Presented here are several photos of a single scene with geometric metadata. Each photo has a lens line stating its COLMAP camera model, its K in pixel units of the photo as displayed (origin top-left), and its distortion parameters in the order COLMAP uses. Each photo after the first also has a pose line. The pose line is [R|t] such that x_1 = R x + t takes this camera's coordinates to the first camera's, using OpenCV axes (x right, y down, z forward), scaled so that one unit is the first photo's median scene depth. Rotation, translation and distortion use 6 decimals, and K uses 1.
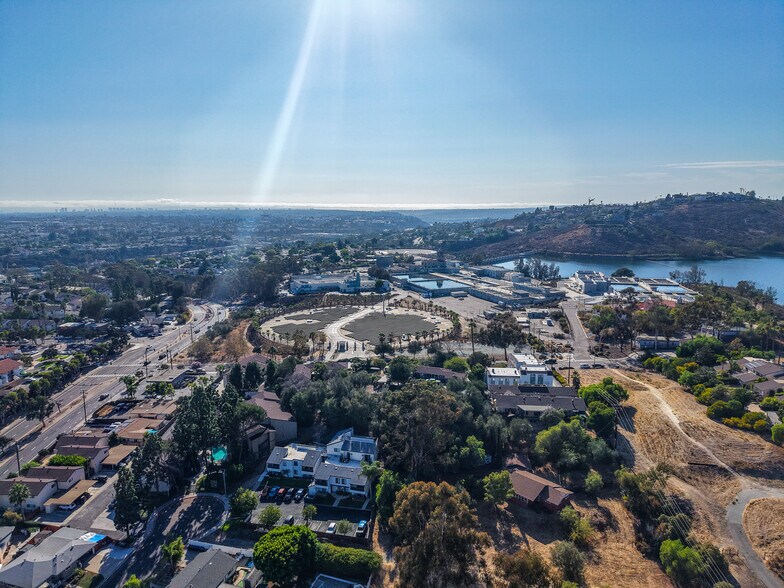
lens RADIAL K [[528.6, 0, 392.0], [0, 528.6, 294.0], [0, 0, 1]] dist [0.001362, -0.004047]
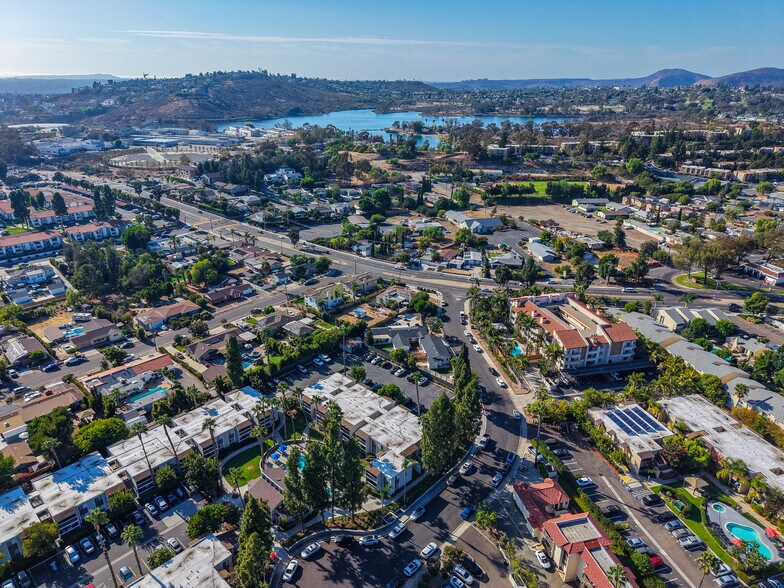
lens RADIAL K [[518.7, 0, 392.0], [0, 518.7, 294.0], [0, 0, 1]] dist [0.001168, -0.005116]
pose [[0.637507, -0.288305, 0.714469, -1.065139], [0.117169, 0.952839, 0.279946, 0.103484], [-0.761483, -0.094754, 0.641221, -0.789316]]
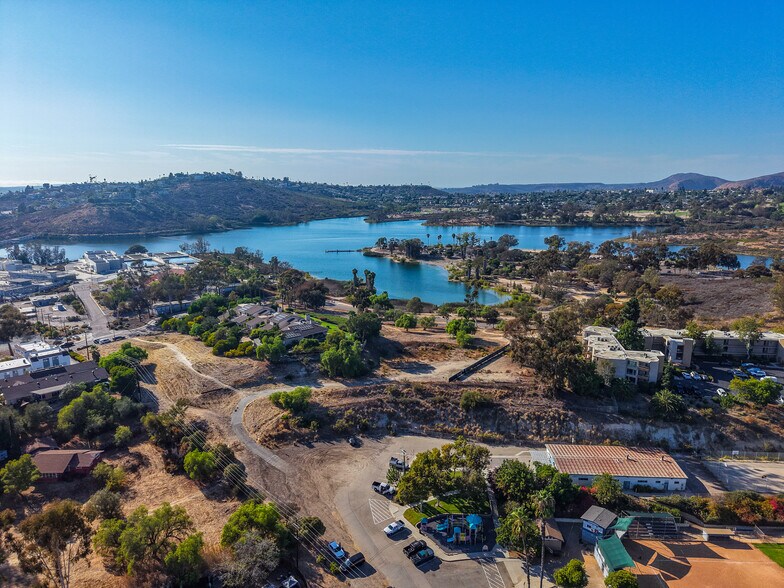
lens RADIAL K [[528.6, 0, 392.0], [0, 528.6, 294.0], [0, 0, 1]] dist [0.001362, -0.004047]
pose [[0.655081, -0.147982, 0.740926, -0.008578], [0.119925, 0.988566, 0.091411, 0.020468], [-0.745981, 0.028974, 0.665337, -0.074402]]
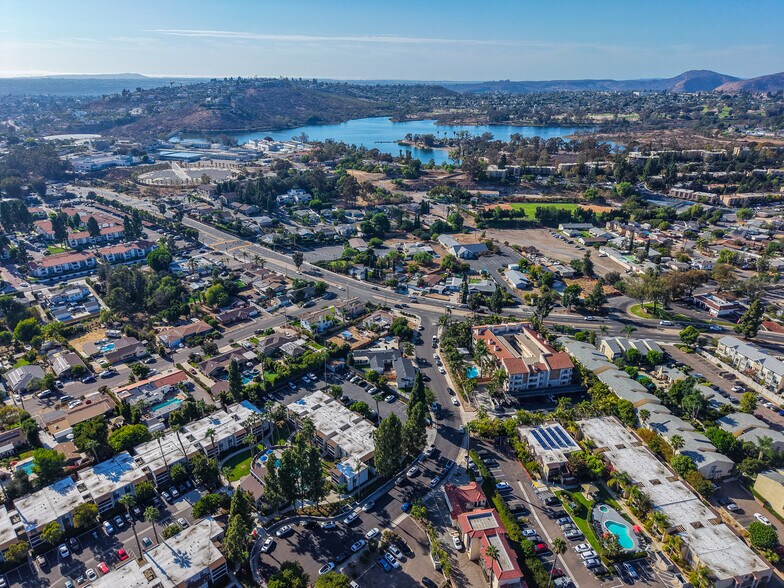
lens RADIAL K [[518.7, 0, 392.0], [0, 518.7, 294.0], [0, 0, 1]] dist [0.001168, -0.005116]
pose [[0.668653, -0.278690, 0.689373, -1.098968], [0.112393, 0.954335, 0.276790, 0.034426], [-0.735031, -0.107596, 0.669442, -0.908368]]
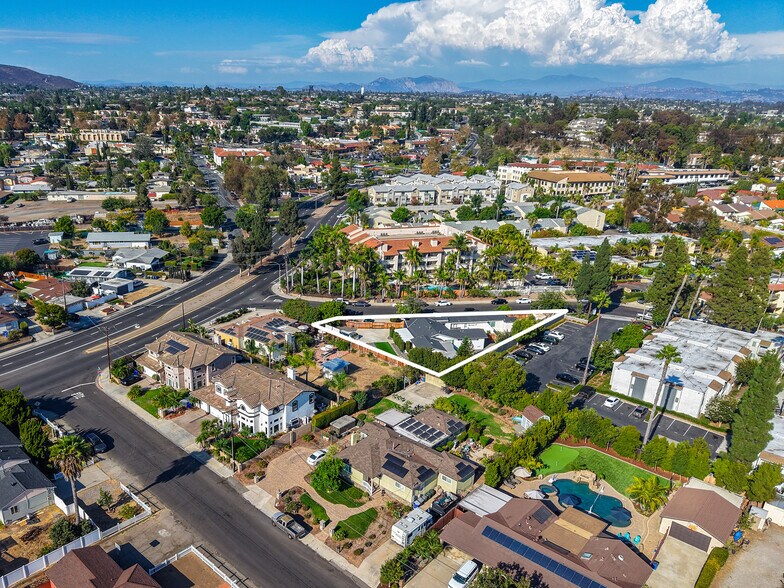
lens RADIAL K [[518.7, 0, 392.0], [0, 518.7, 294.0], [0, 0, 1]] dist [0.001168, -0.005116]
pose [[-0.751243, -0.237617, 0.615769, -0.824025], [0.091089, 0.886695, 0.453293, 0.126708], [-0.653710, 0.396623, -0.644480, -0.123655]]
